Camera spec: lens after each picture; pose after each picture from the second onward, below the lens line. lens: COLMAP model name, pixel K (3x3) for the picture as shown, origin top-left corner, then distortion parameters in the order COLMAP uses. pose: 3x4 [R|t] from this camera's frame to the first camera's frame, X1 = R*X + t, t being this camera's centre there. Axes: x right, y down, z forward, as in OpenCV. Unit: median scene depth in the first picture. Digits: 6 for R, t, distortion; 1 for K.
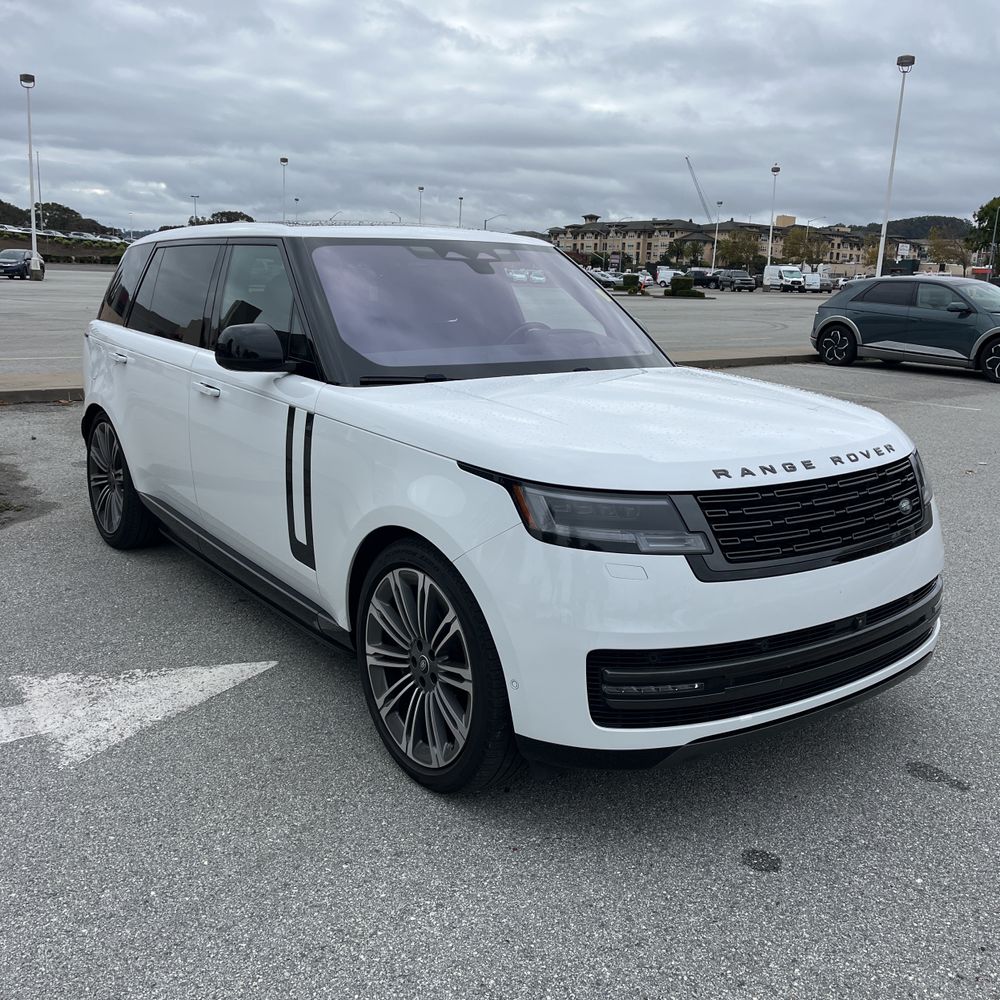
lens RADIAL K [[999.9, 0, 500.0], [0, 999.9, 500.0], [0, 0, 1]] dist [0.037081, -0.020625]
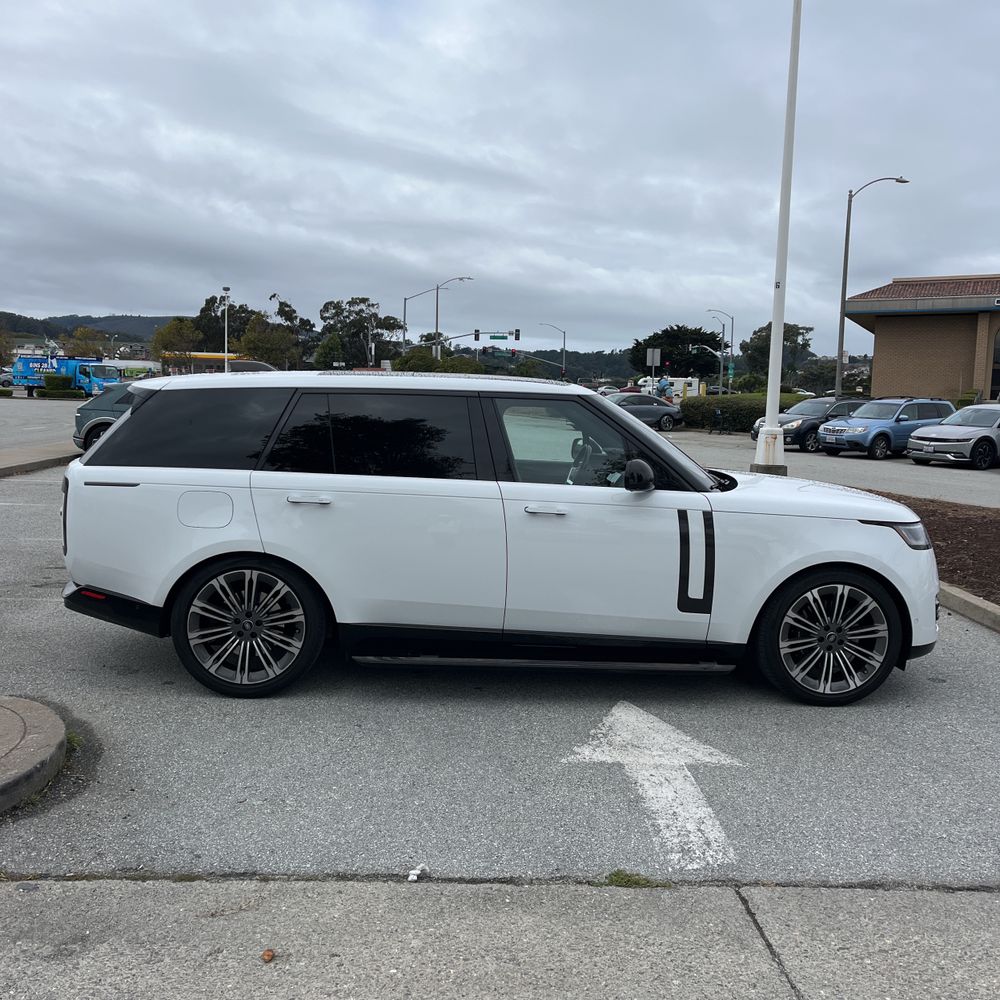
lens RADIAL K [[1013.0, 0, 496.2], [0, 1013.0, 496.6], [0, 0, 1]] dist [0.086649, -0.233945]
pose [[0.544481, -0.094858, 0.833392, -1.680797], [0.167982, 0.985787, 0.002456, -0.169168], [-0.821780, 0.138658, 0.552677, 0.390068]]
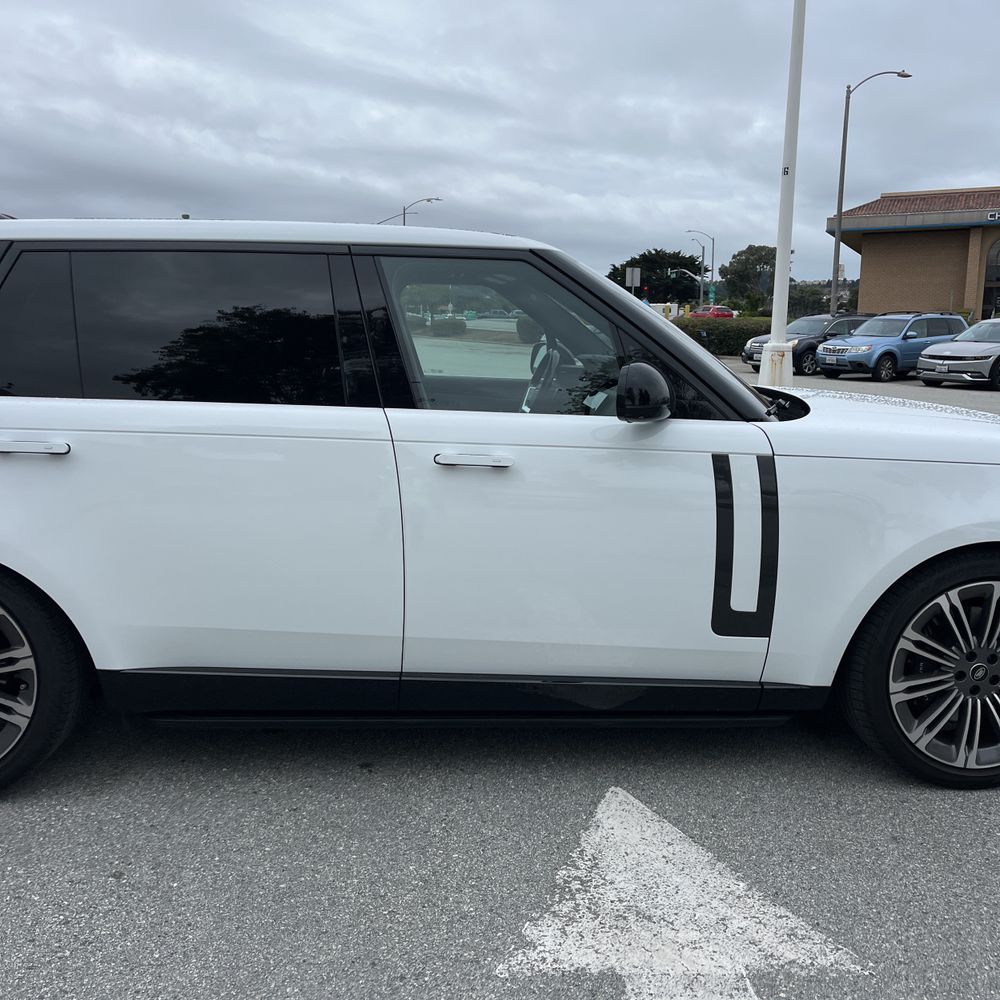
lens RADIAL K [[1002.0, 0, 477.7], [0, 1002.0, 492.6], [0, 0, 1]] dist [0.051323, -0.063884]
pose [[0.540483, -0.156402, 0.826690, -1.044005], [0.184283, 0.980718, 0.065060, -0.158645], [-0.820925, 0.117182, 0.558884, 0.718862]]
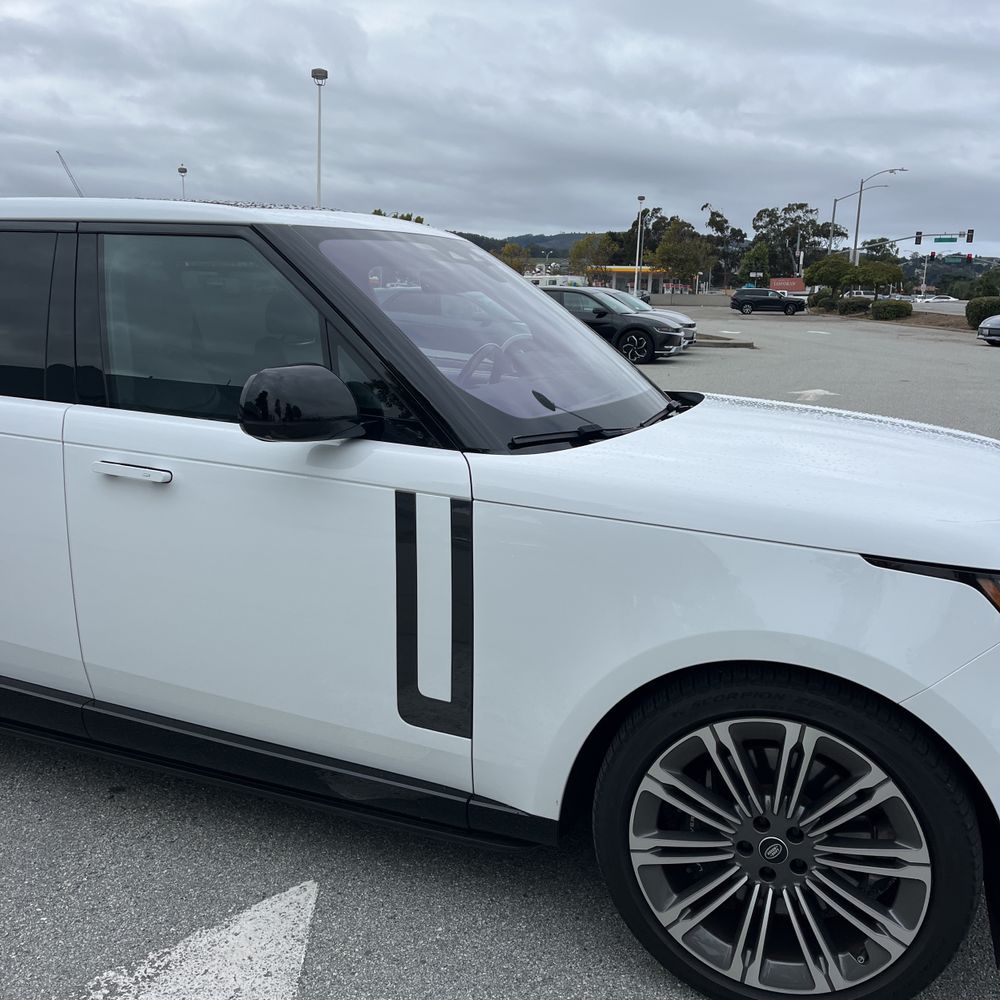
lens RADIAL K [[999.9, 0, 500.0], [0, 999.9, 500.0], [0, 0, 1]] dist [0.037081, -0.020625]
pose [[0.844736, -0.108609, 0.524047, -0.504835], [0.110323, 0.993499, 0.028067, -0.102631], [-0.523688, 0.034105, 0.851227, 0.436027]]
